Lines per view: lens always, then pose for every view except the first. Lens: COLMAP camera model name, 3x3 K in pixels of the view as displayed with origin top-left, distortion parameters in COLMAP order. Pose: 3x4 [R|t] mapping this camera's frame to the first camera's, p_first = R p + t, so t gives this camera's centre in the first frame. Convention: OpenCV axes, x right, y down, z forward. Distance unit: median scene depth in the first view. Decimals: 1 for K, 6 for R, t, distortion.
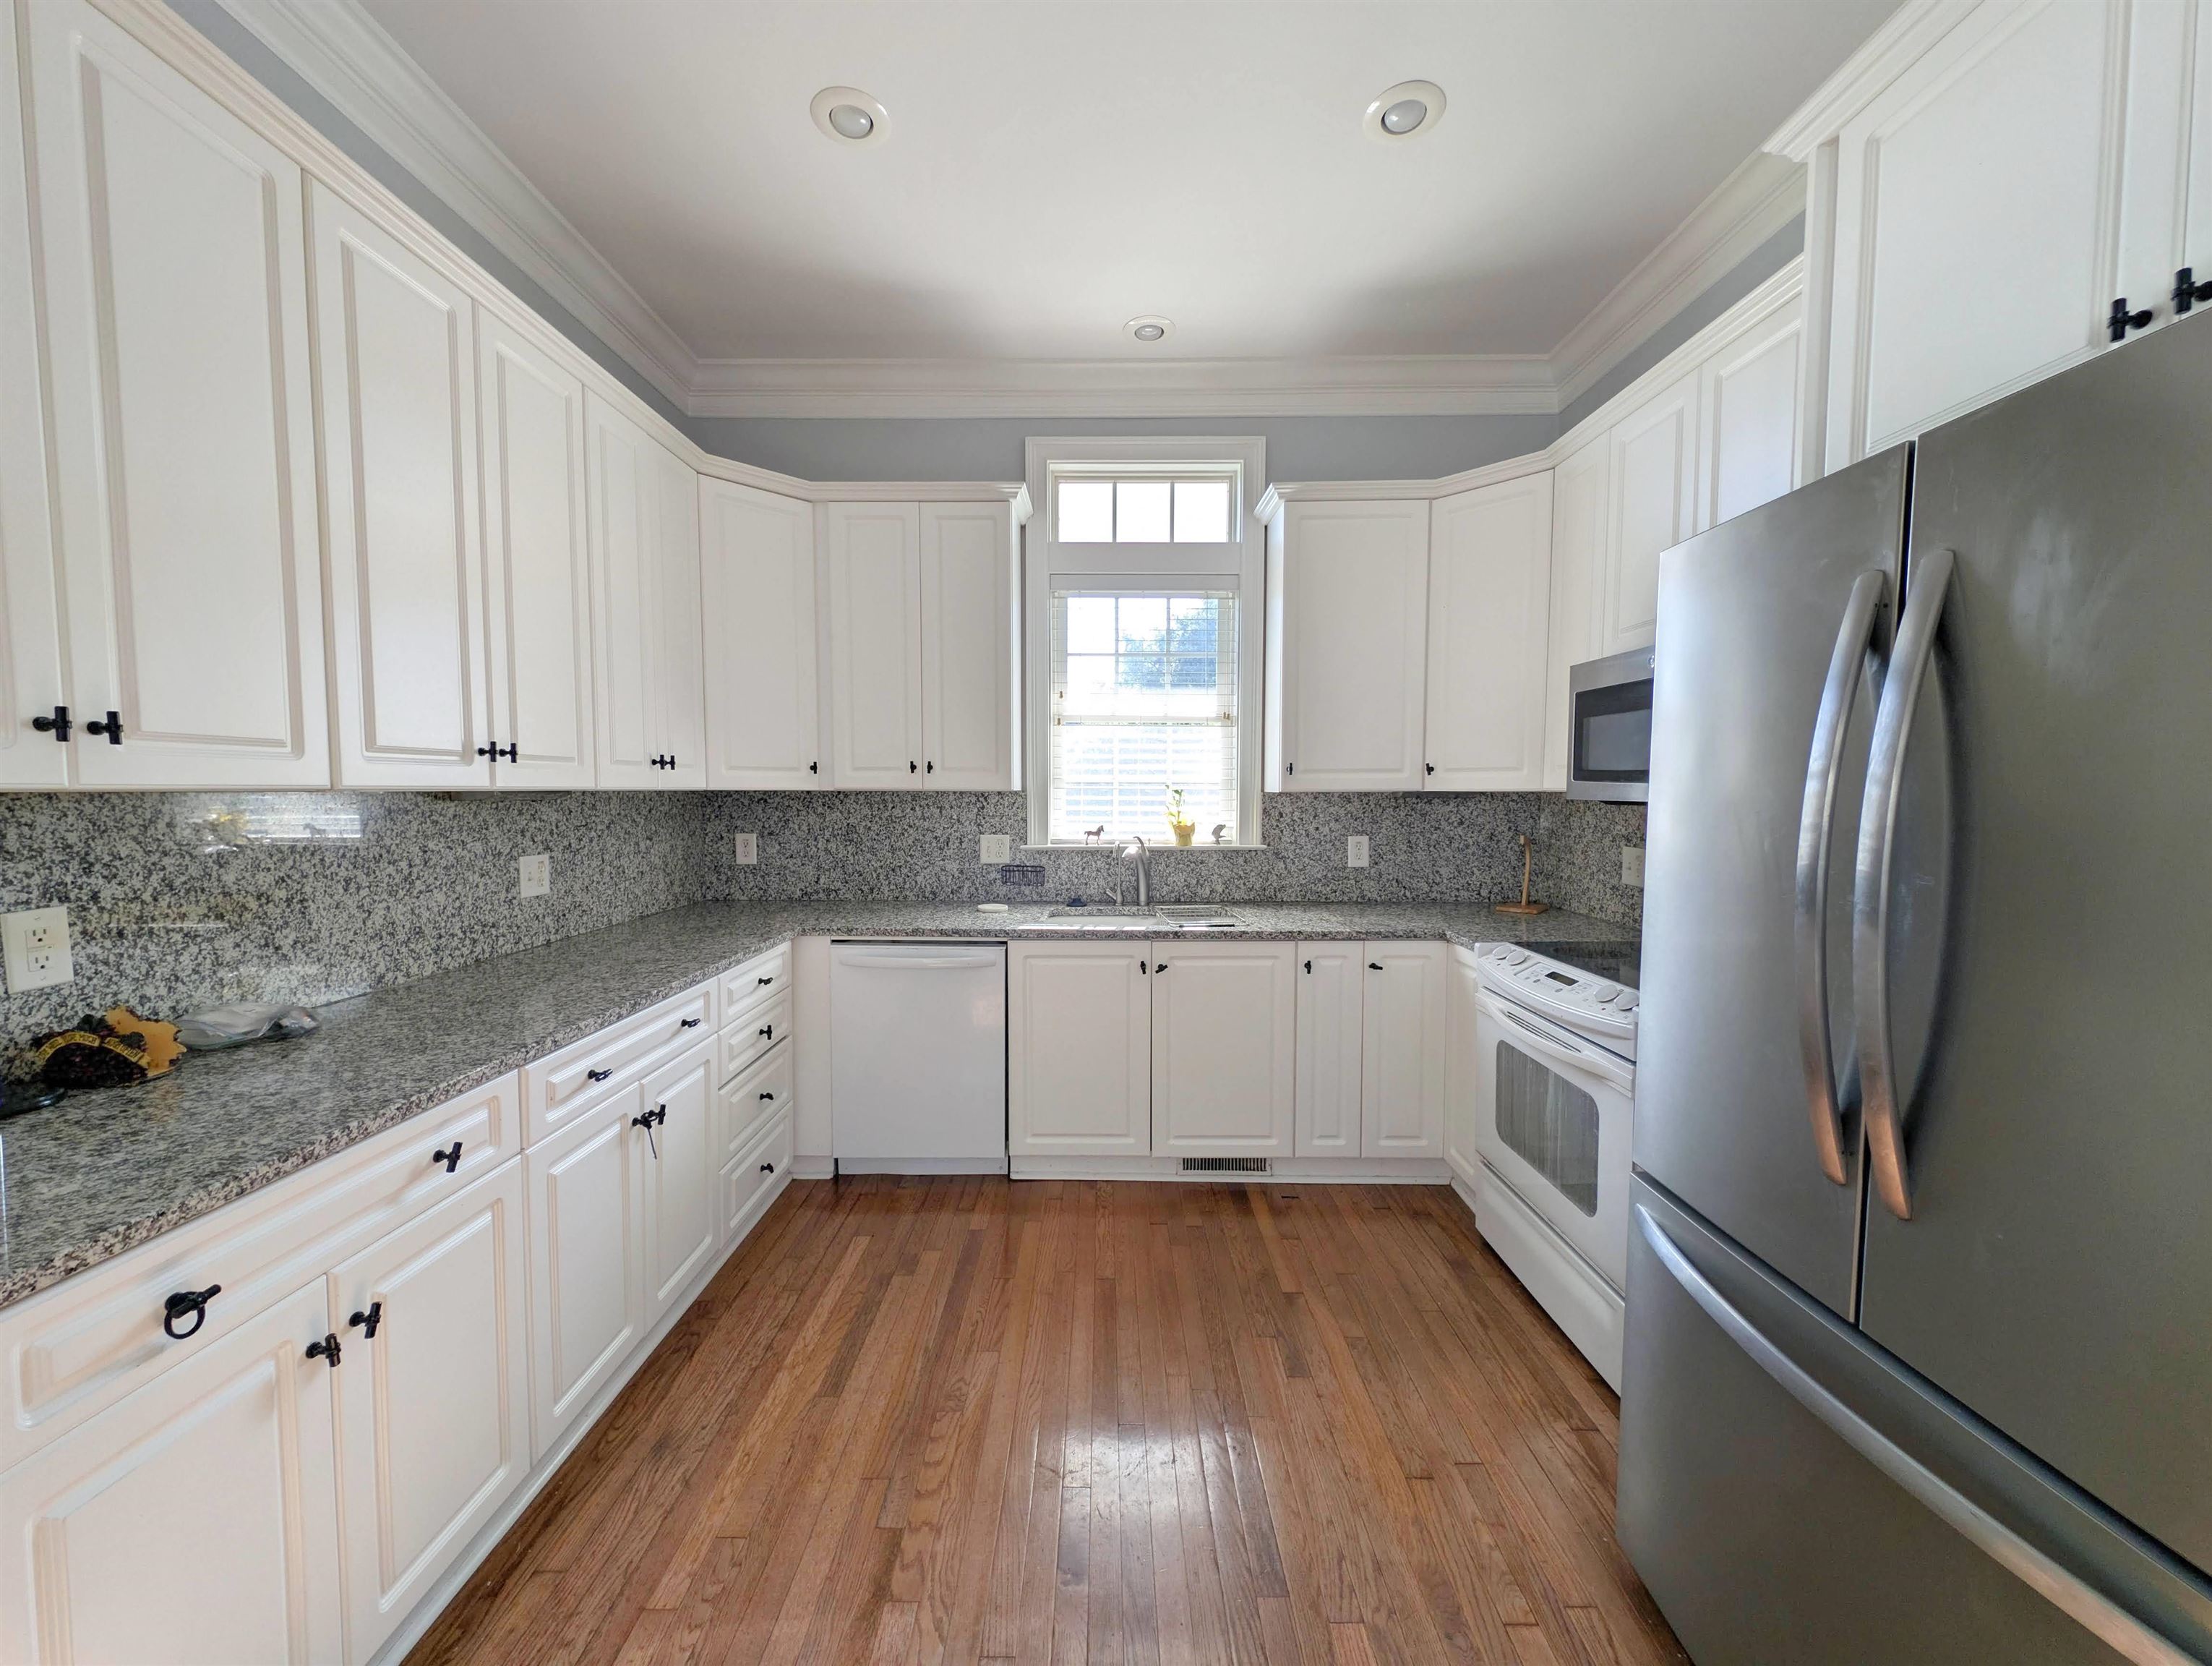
lens RADIAL K [[836.9, 0, 1107.4], [0, 836.9, 829.0], [0, 0, 1]] dist [0.003948, -0.000843]
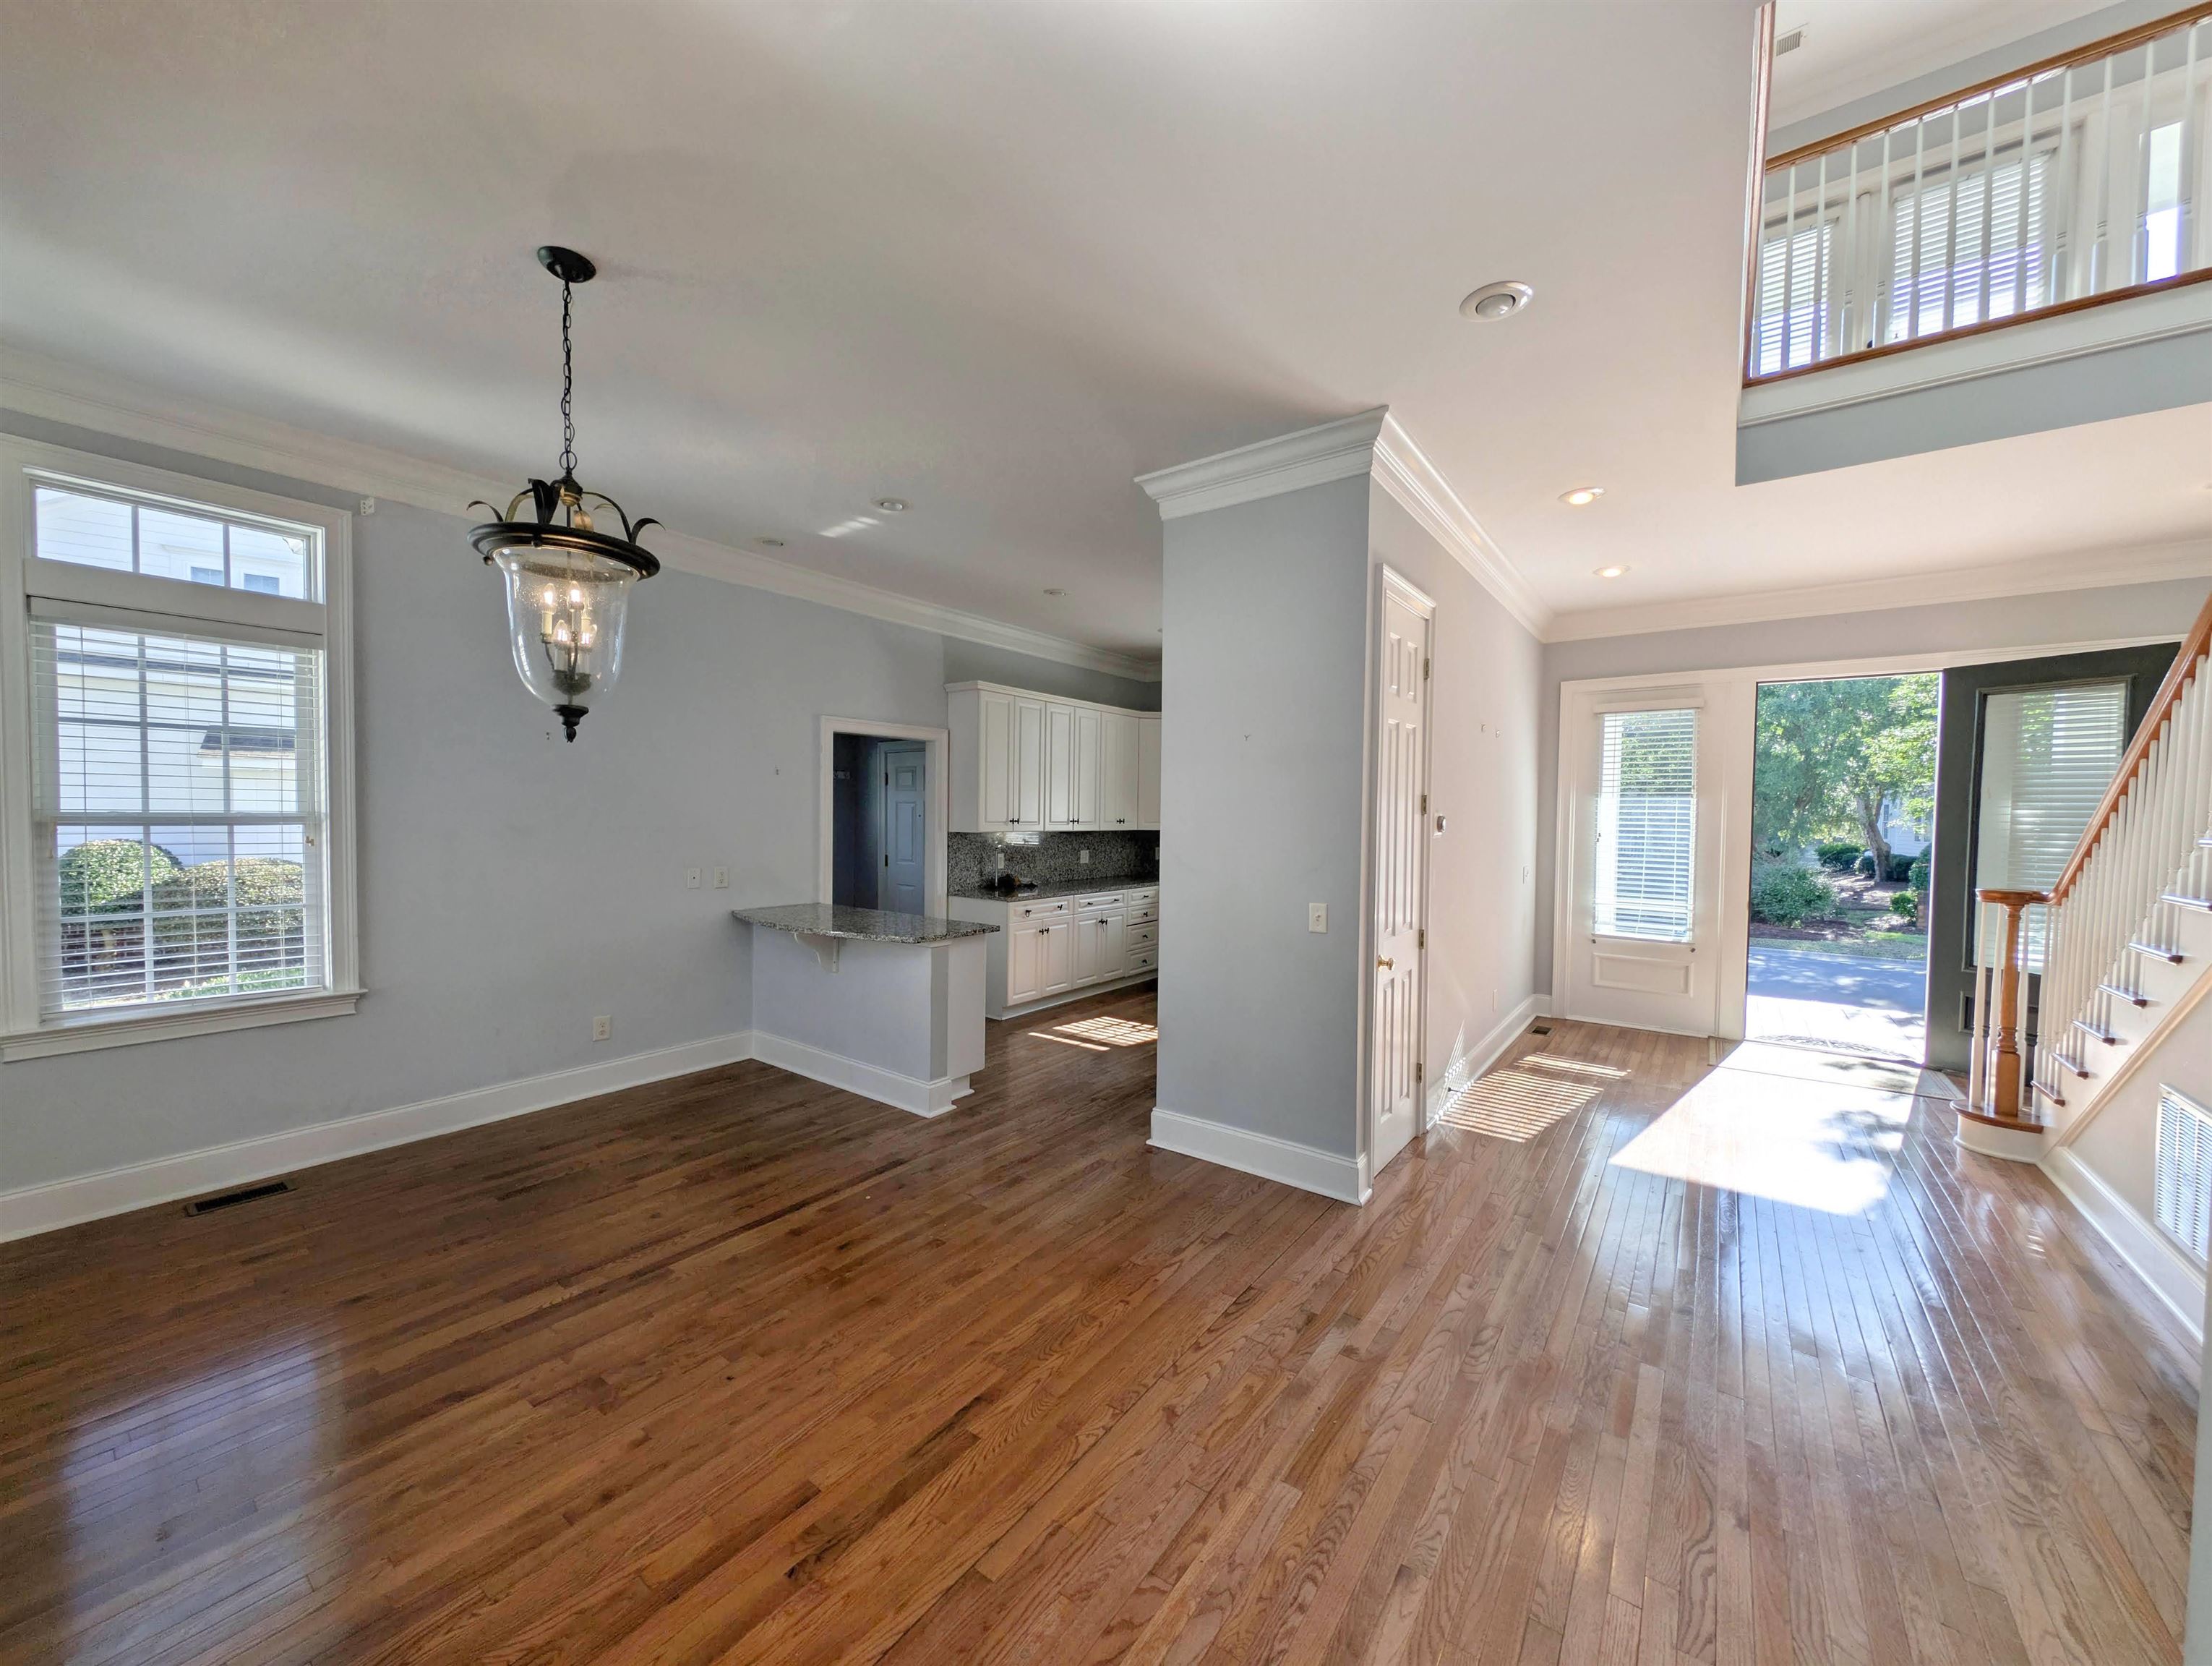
lens RADIAL K [[836.9, 0, 1099.9], [0, 836.9, 834.8], [0, 0, 1]] dist [0.003948, -0.000843]
pose [[0.808054, 0.025552, -0.588553, 1.247048], [-0.040848, 0.999085, -0.012707, 0.010905], [0.587690, 0.034309, 0.808359, -1.555161]]
